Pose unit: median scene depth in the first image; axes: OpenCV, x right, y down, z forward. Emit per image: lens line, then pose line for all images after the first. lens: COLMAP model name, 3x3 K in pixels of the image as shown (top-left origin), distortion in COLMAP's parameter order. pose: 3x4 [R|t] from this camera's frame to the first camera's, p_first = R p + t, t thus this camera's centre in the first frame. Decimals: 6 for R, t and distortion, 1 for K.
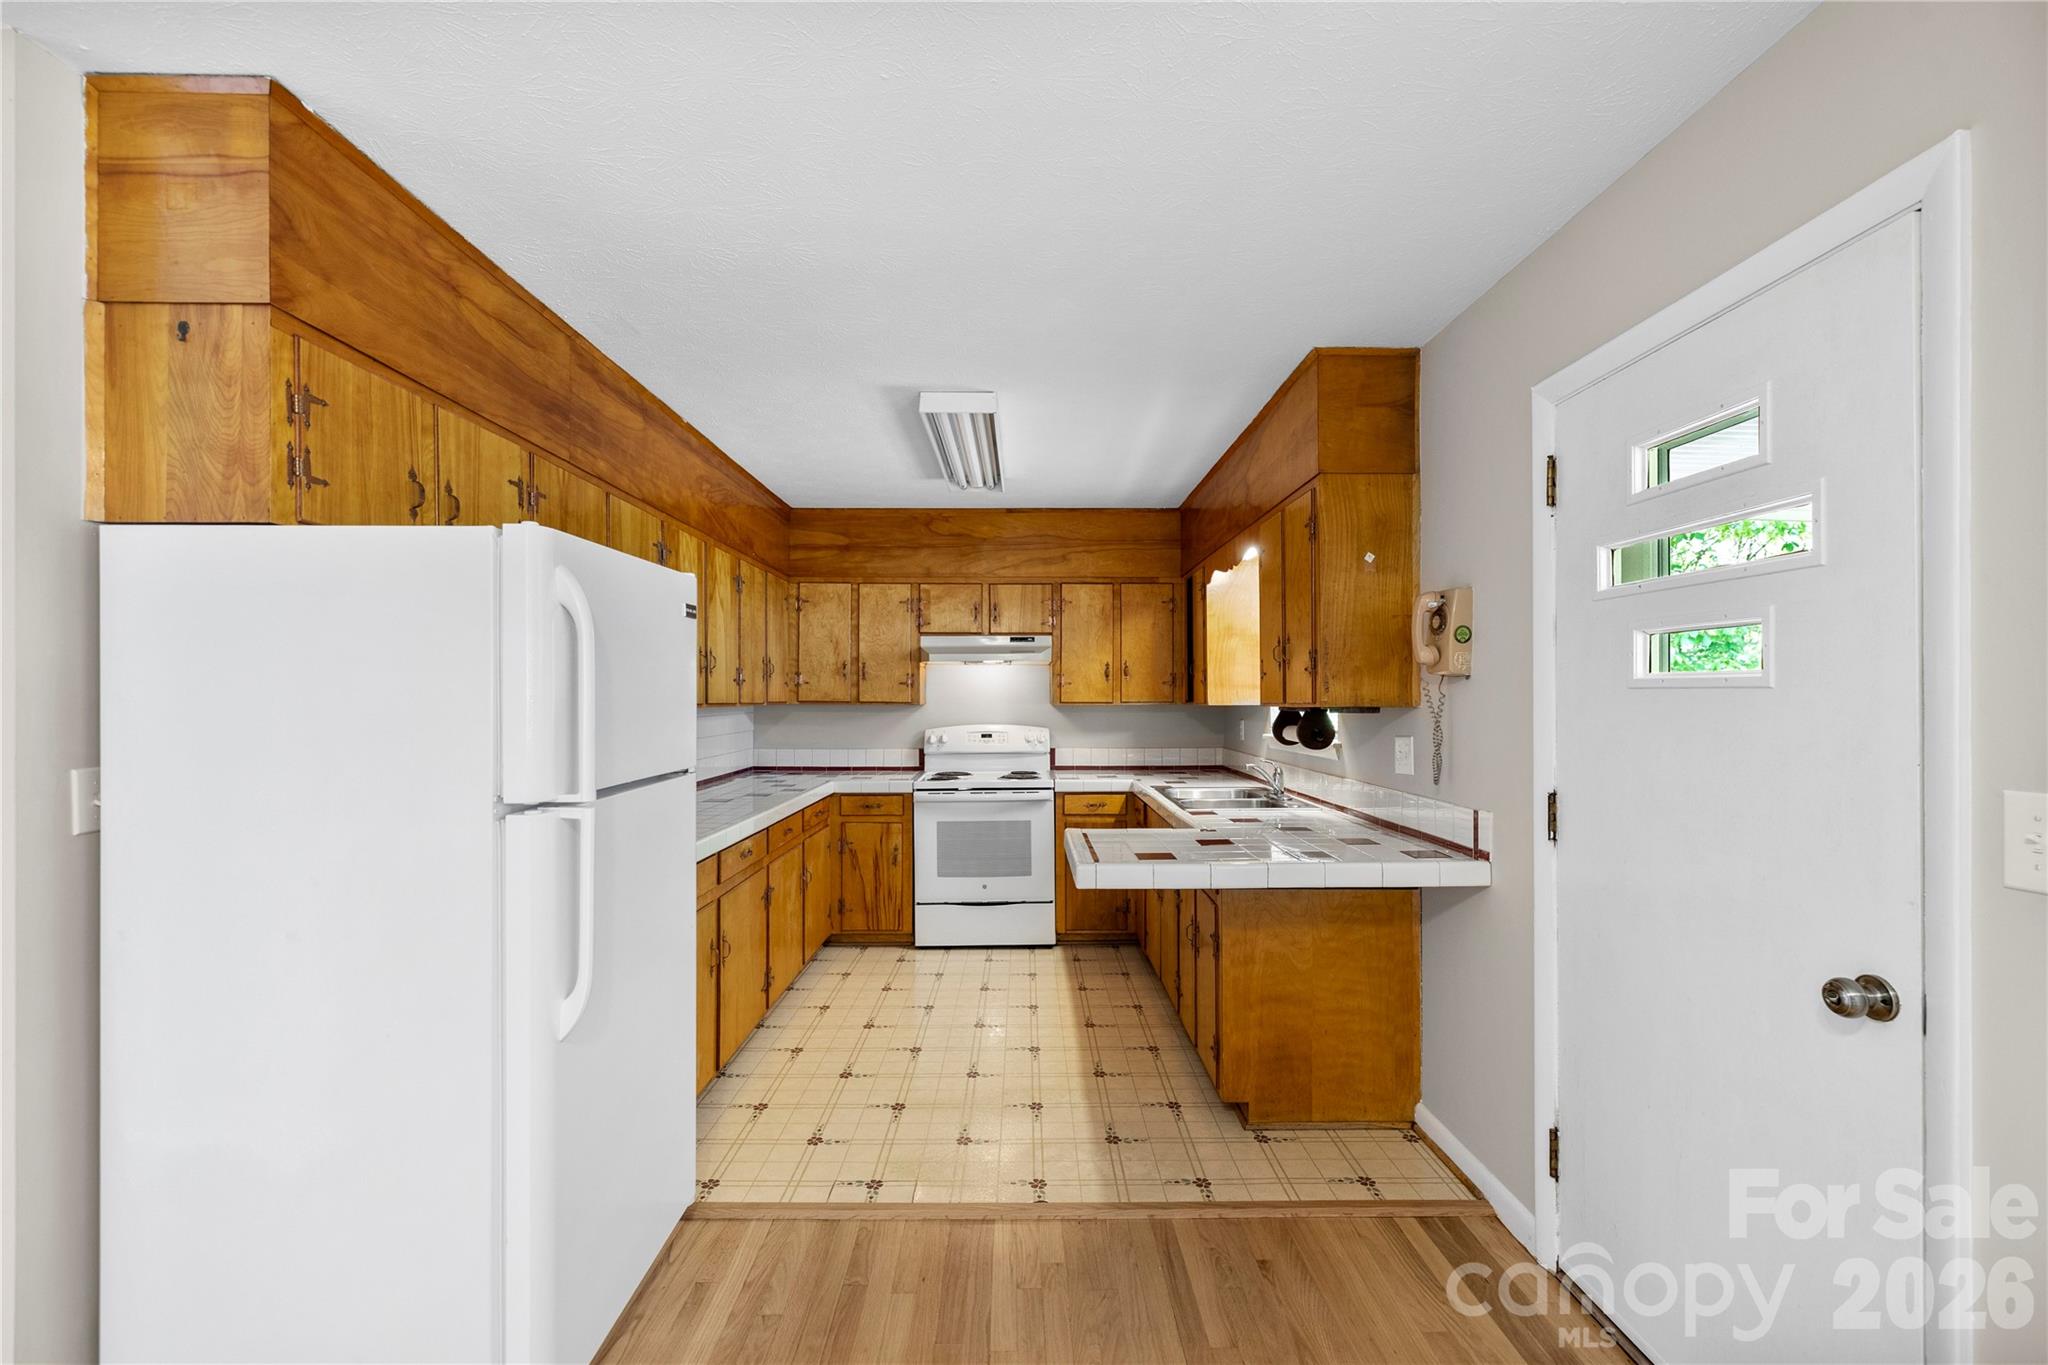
lens RADIAL K [[872.9, 0, 1025.9], [0, 872.9, 693.5], [0, 0, 1]] dist [-0.000111, -0.000033]
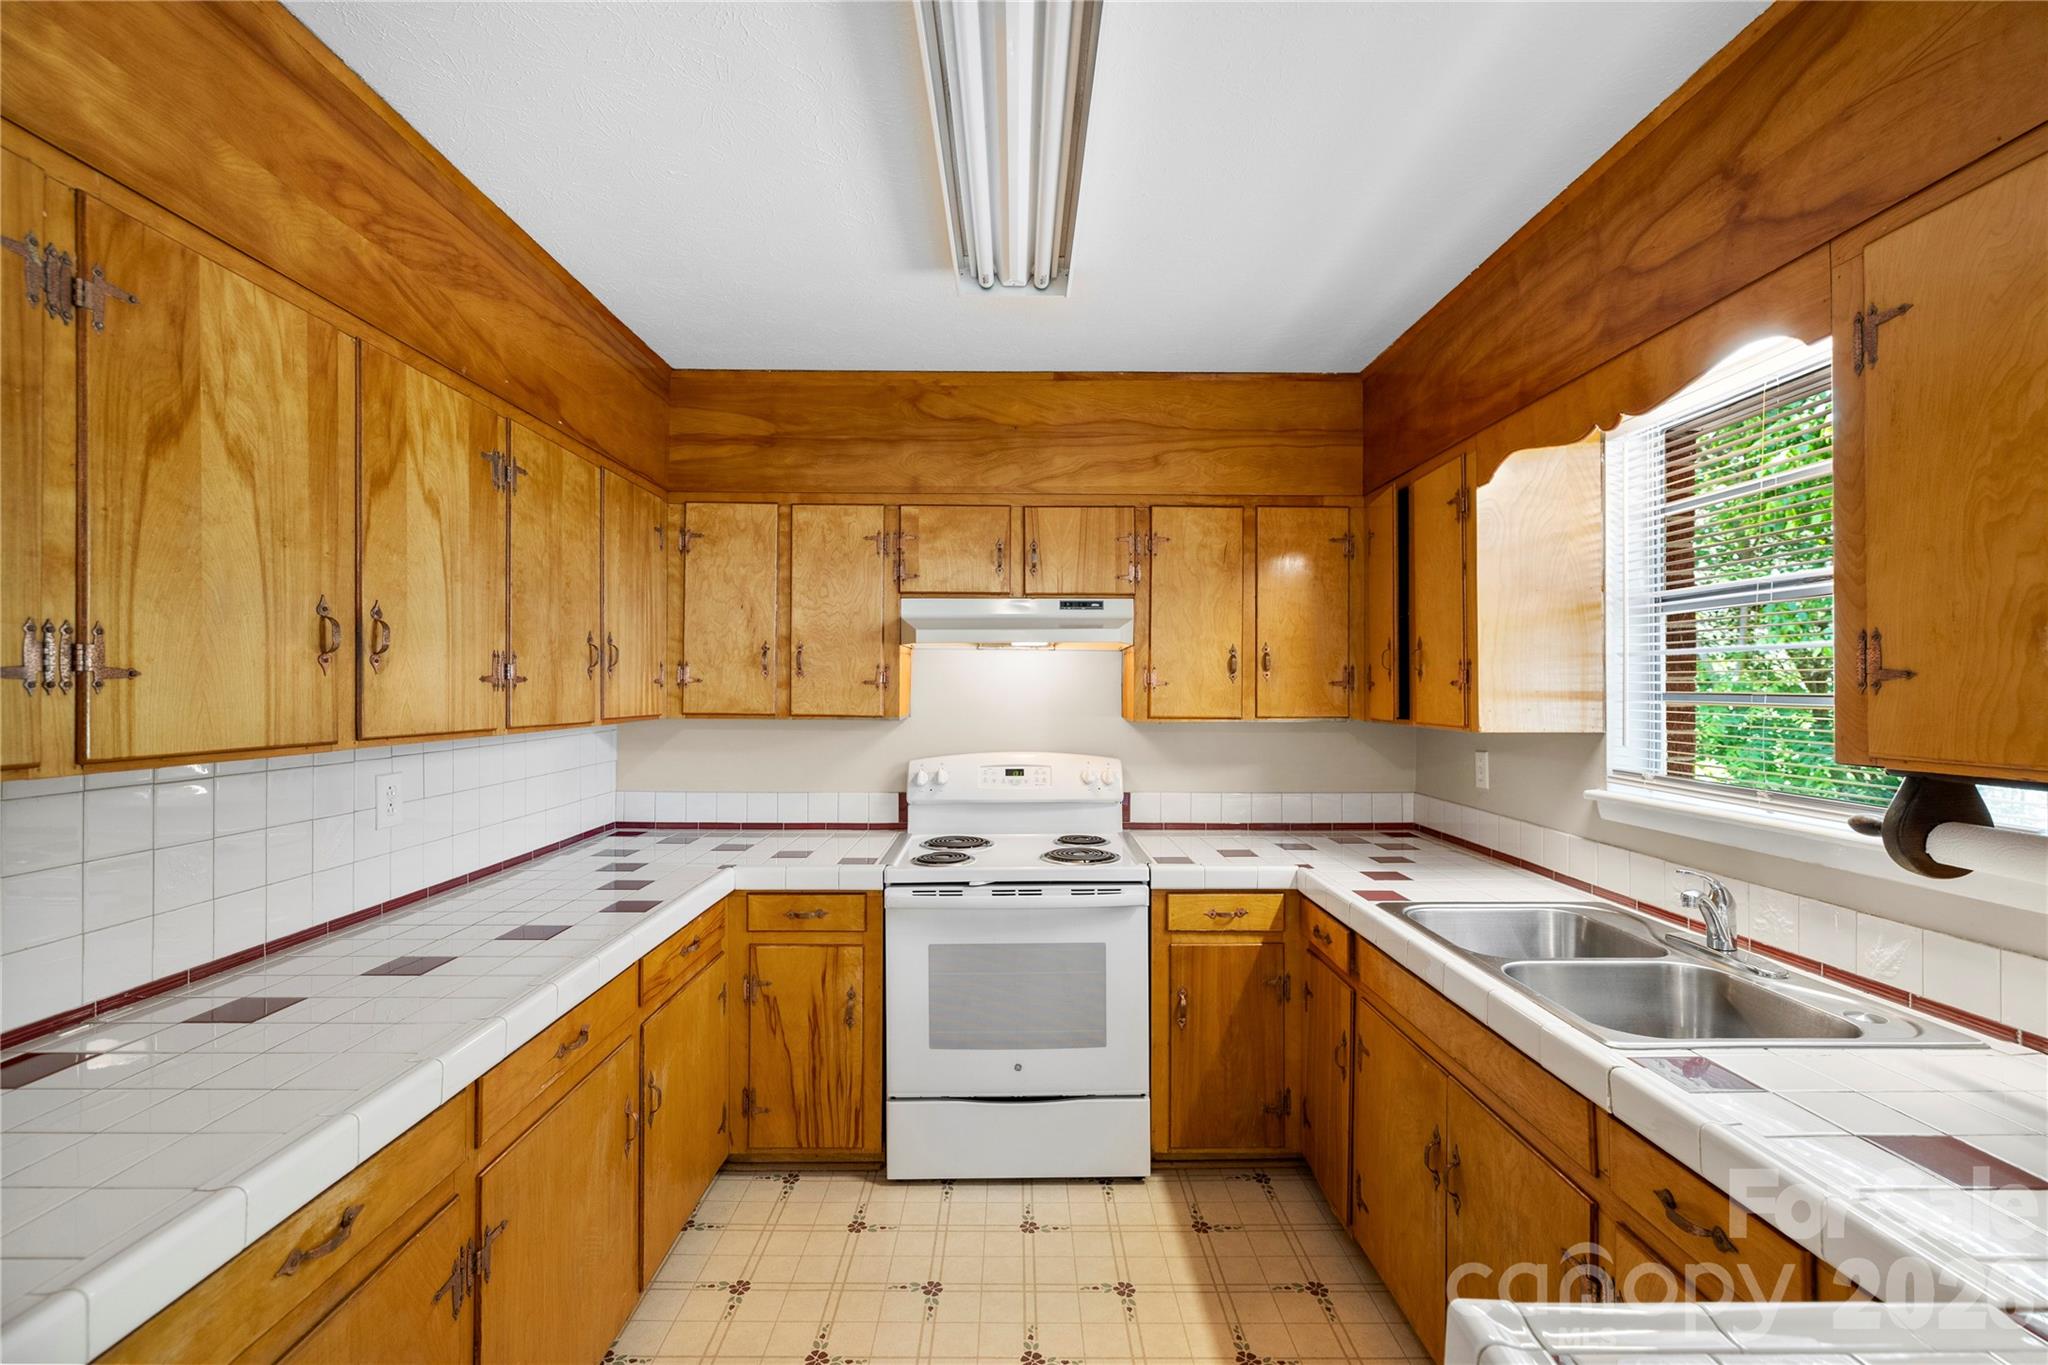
lens RADIAL K [[872.9, 0, 1020.7], [0, 872.9, 677.2], [0, 0, 1]] dist [-0.000111, -0.000033]
pose [[0.999964, 0.004500, 0.007189, -0.047589], [-0.004468, 0.999980, -0.004467, -0.012740], [-0.007209, 0.004434, 0.999964, 0.439305]]
